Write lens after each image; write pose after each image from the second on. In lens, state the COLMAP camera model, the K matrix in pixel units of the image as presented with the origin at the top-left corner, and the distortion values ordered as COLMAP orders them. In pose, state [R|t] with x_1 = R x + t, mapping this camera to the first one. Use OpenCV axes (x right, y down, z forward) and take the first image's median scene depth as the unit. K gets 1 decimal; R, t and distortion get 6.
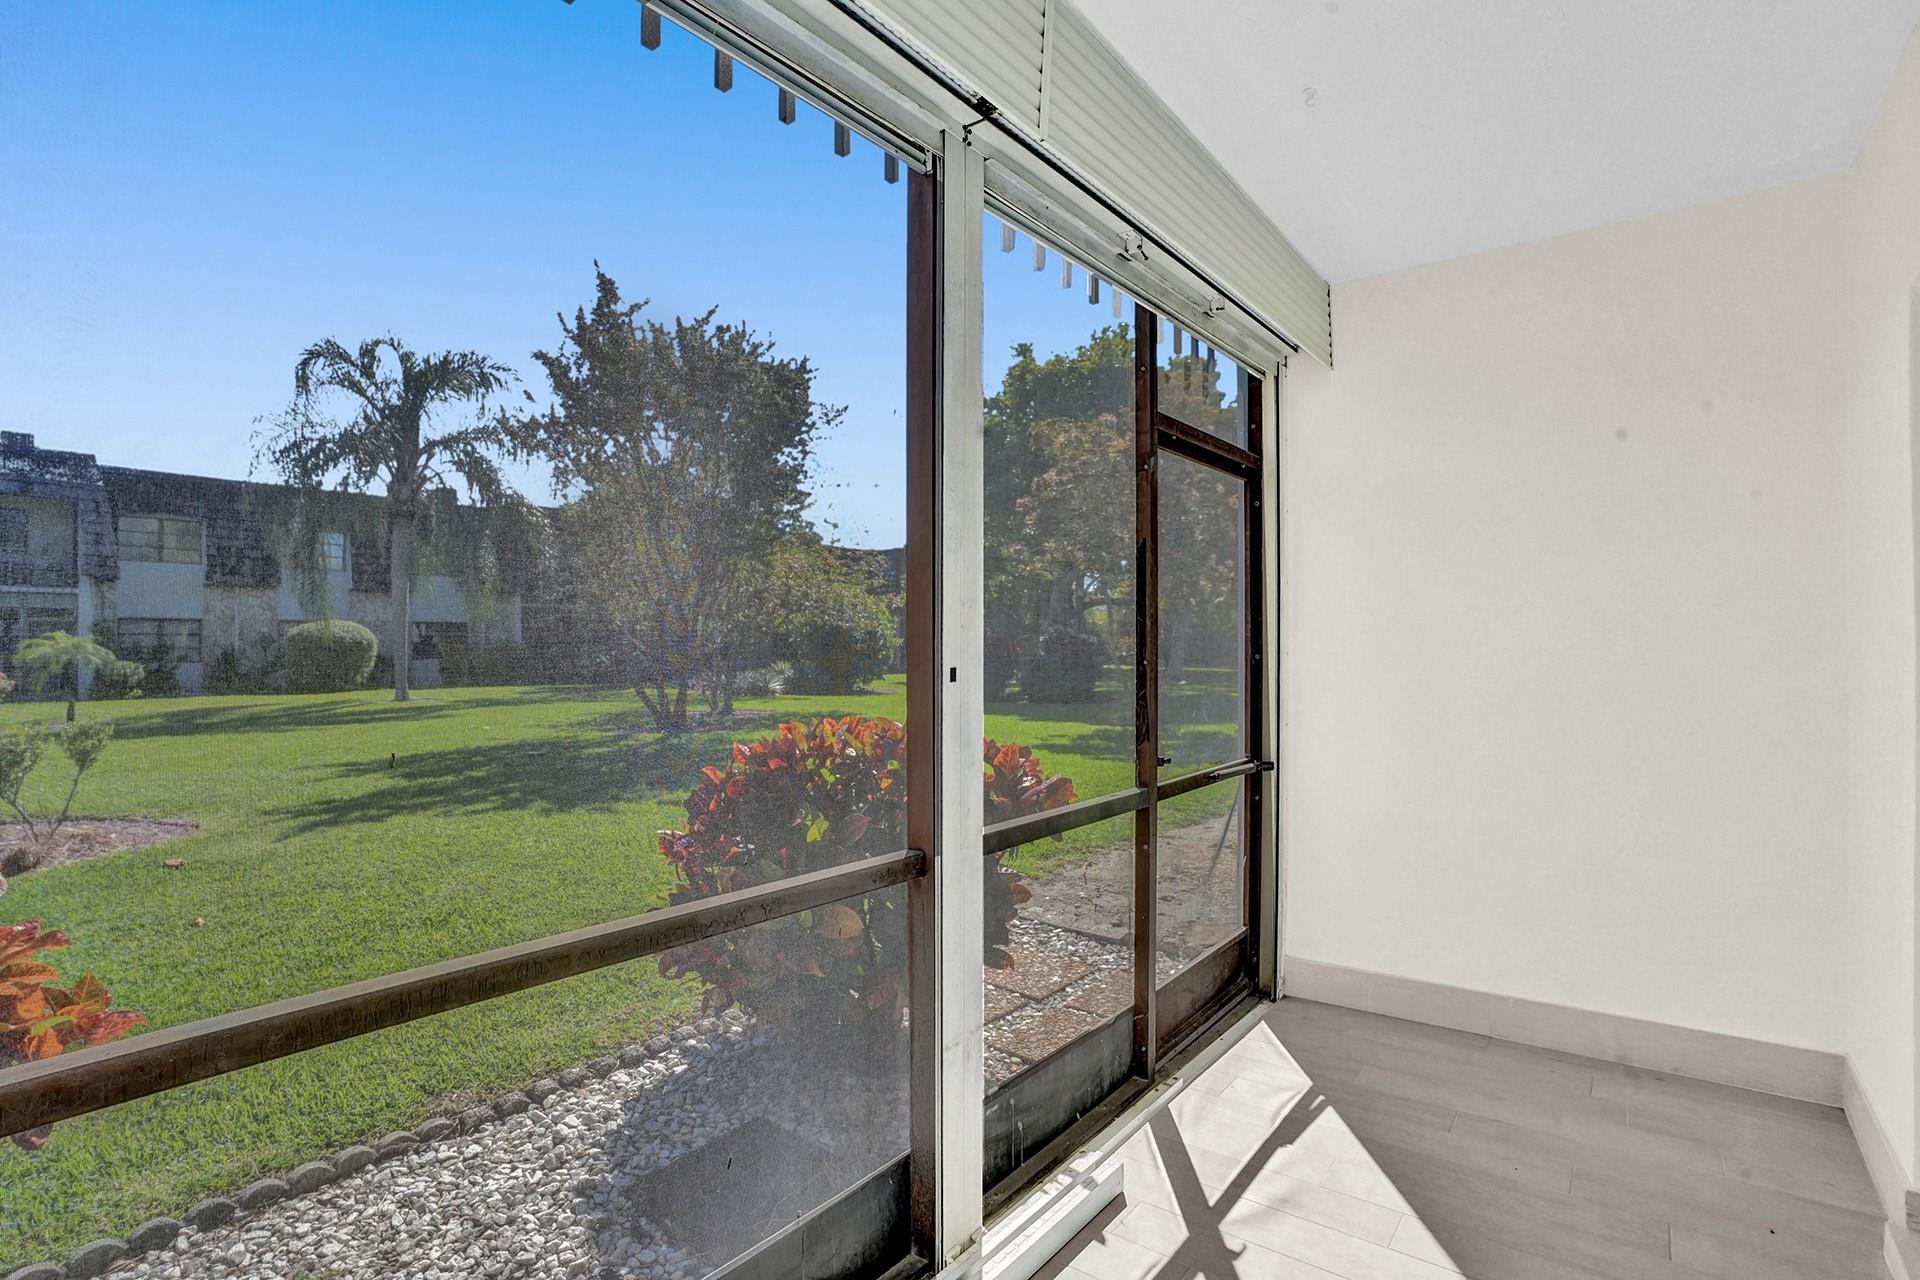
lens RADIAL K [[897.6, 0, 961.5], [0, 897.6, 641.8], [0, 0, 1]] dist [-0.055687, 0.022616]
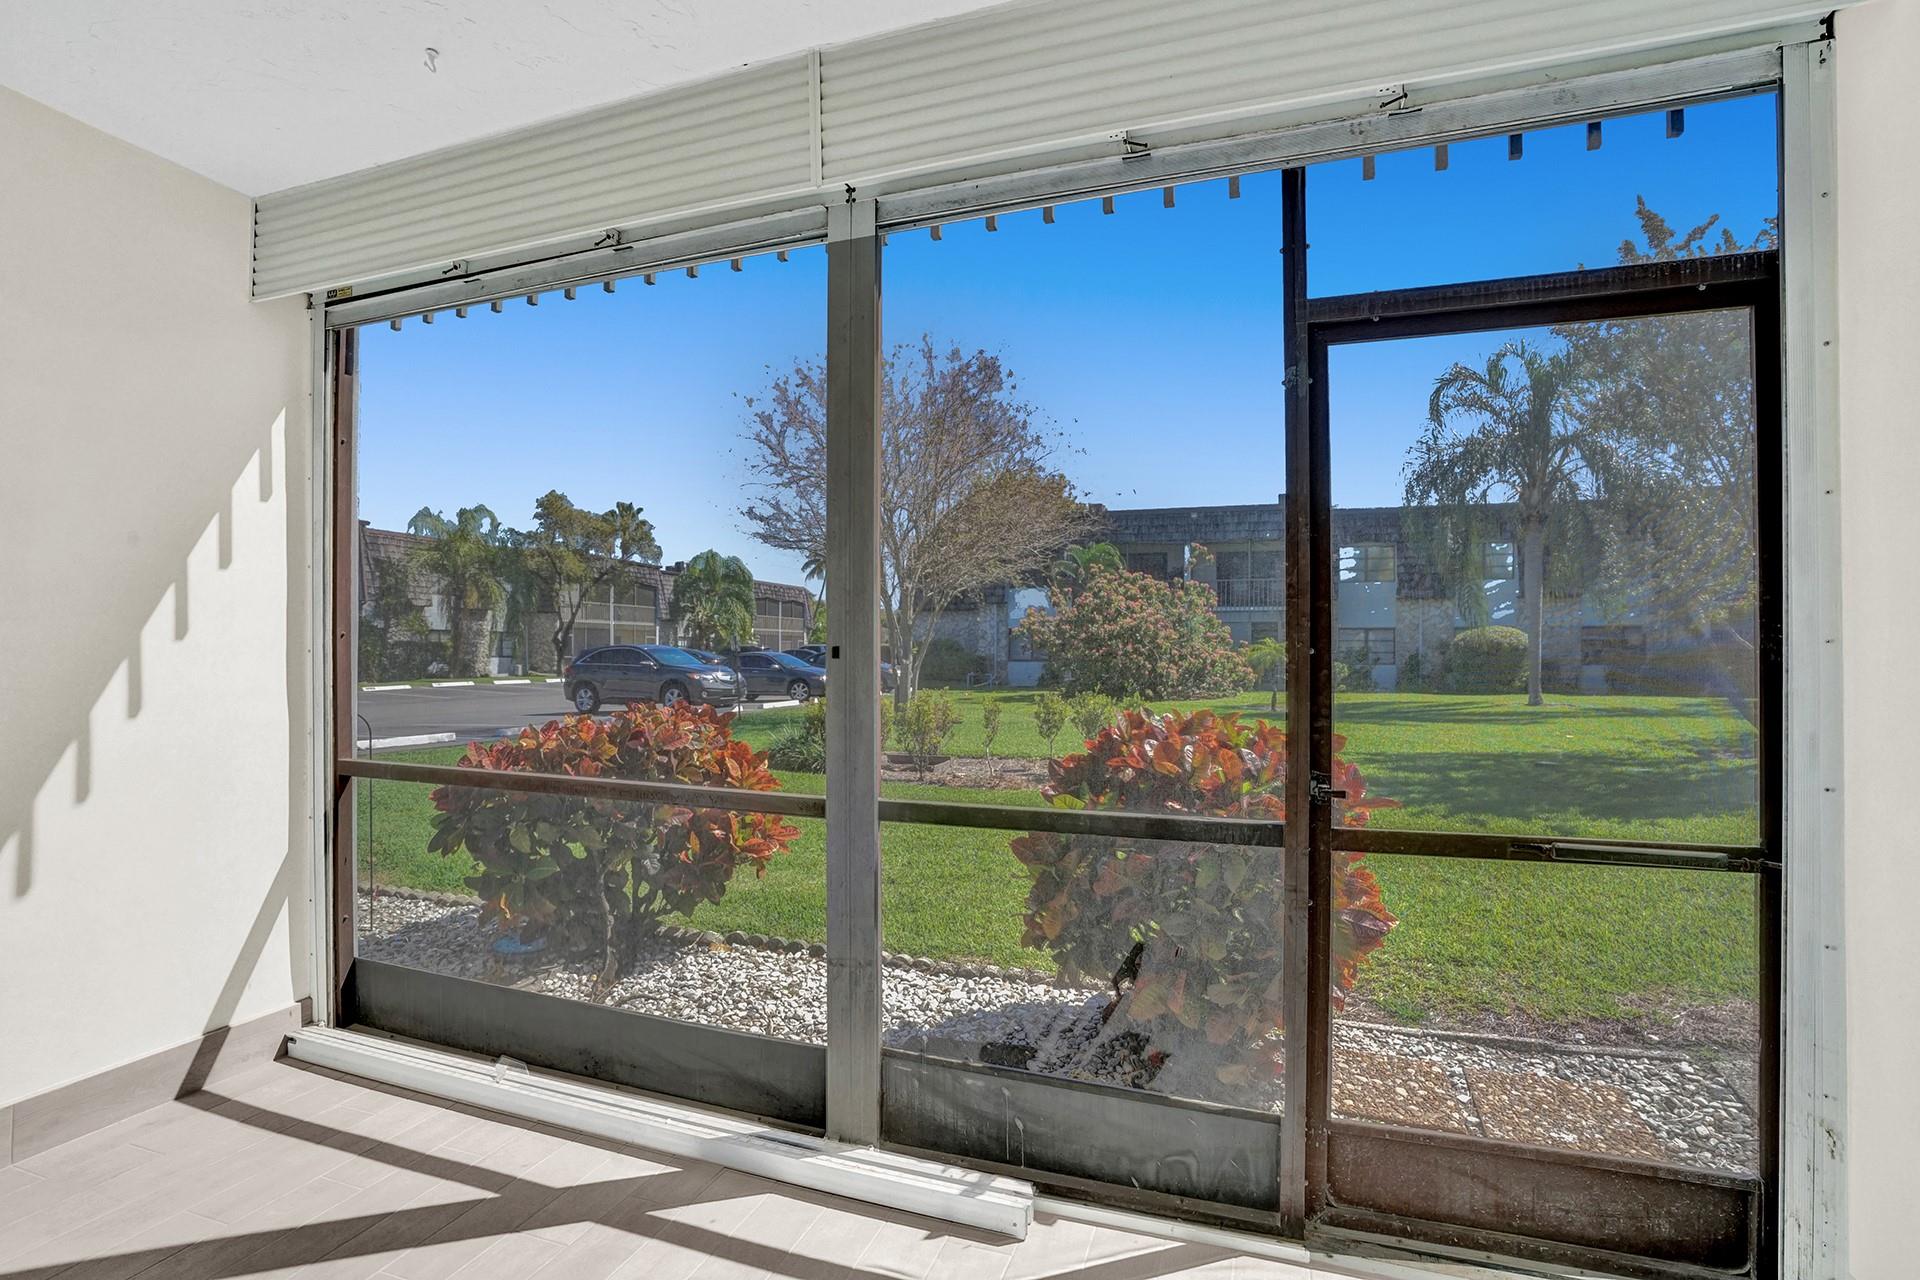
lens RADIAL K [[897.6, 0, 961.5], [0, 897.6, 641.8], [0, 0, 1]] dist [-0.055687, 0.022616]
pose [[0.347258, -0.008472, -0.937731, 0.079301], [0.002149, 0.999964, -0.008238, 0.002051], [0.937767, 0.000846, 0.347263, 0.049746]]
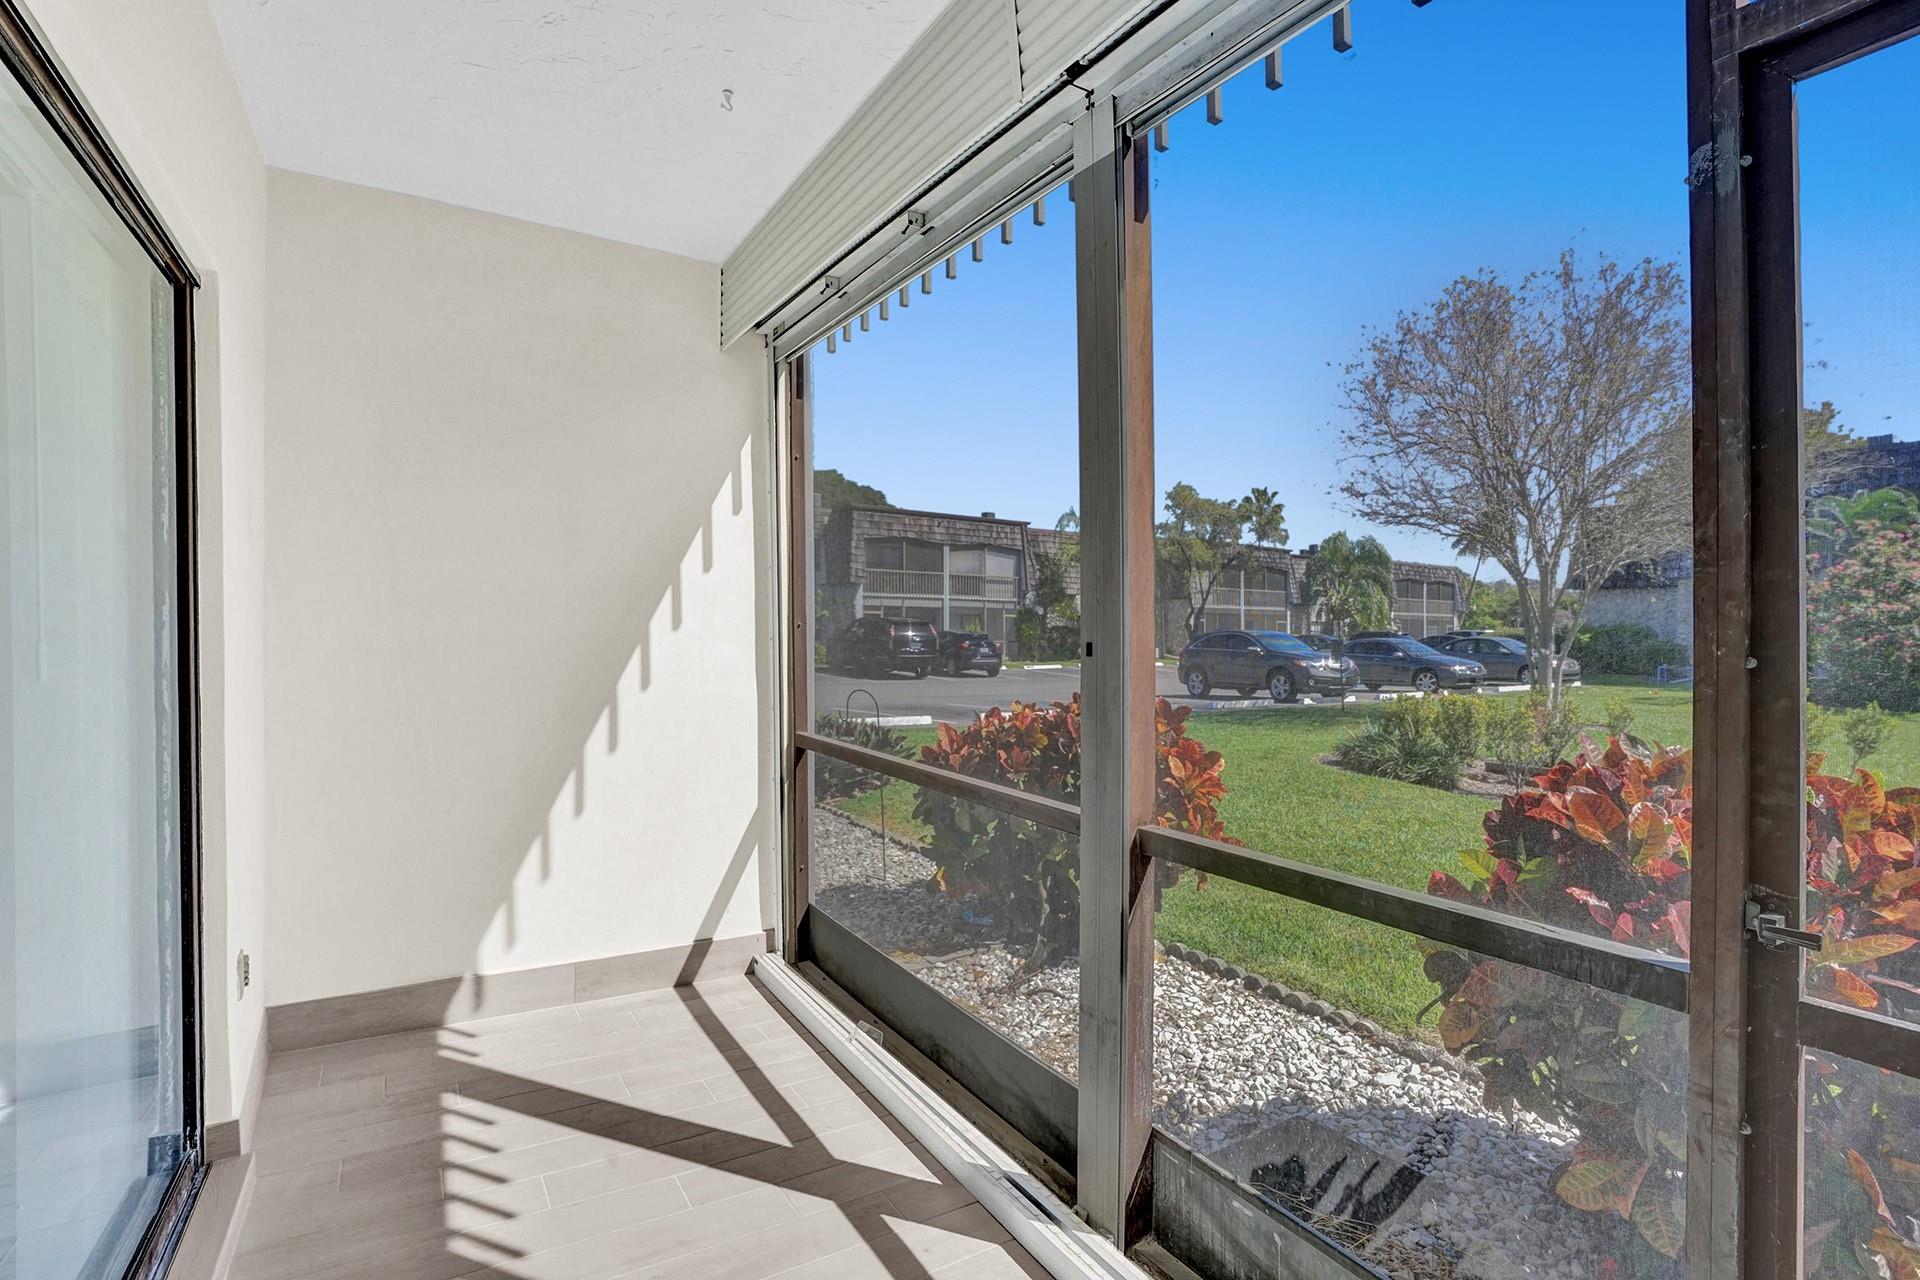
lens RADIAL K [[911.0, 0, 996.9], [0, 911.0, 647.1], [0, 0, 1]] dist [-0.079898, 0.037889]
pose [[-0.290704, 0.013153, -0.956723, 0.066840], [-0.002605, 0.999891, 0.014538, 0.001351], [0.956810, 0.006718, -0.290638, 0.080720]]
